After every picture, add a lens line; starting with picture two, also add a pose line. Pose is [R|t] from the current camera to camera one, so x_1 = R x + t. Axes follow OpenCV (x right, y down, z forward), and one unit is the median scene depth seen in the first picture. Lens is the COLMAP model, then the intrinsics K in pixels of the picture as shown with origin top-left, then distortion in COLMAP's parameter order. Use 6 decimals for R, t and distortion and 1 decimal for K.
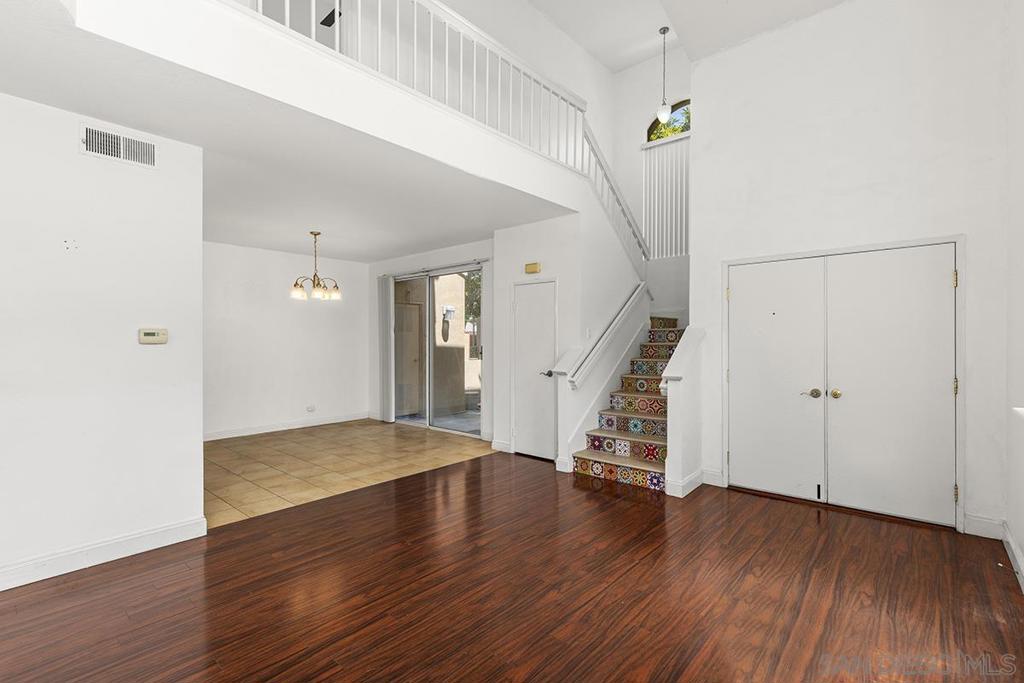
lens RADIAL K [[464.6, 0, 521.3], [0, 464.6, 341.1], [0, 0, 1]] dist [0.011312, 0.000212]
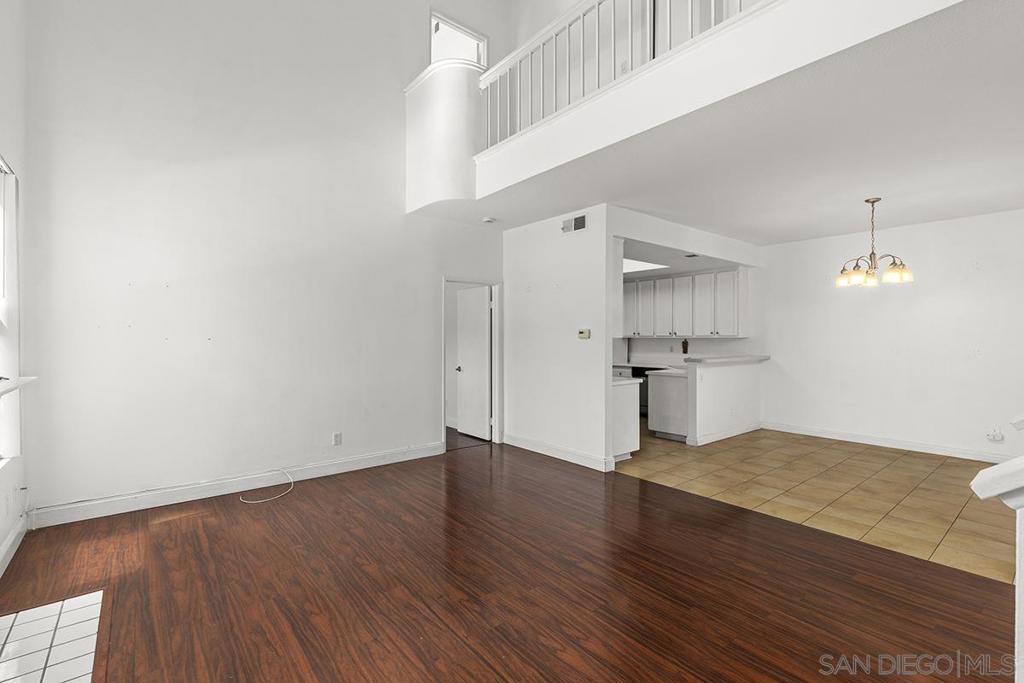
lens RADIAL K [[461.2, 0, 517.5], [0, 461.2, 337.1], [0, 0, 1]] dist [0.004773, 0.000341]
pose [[-0.174304, 0.001653, -0.984691, 0.544417], [-0.003226, 0.999992, 0.002250, -0.001356], [0.984687, 0.003569, -0.174297, 0.698764]]
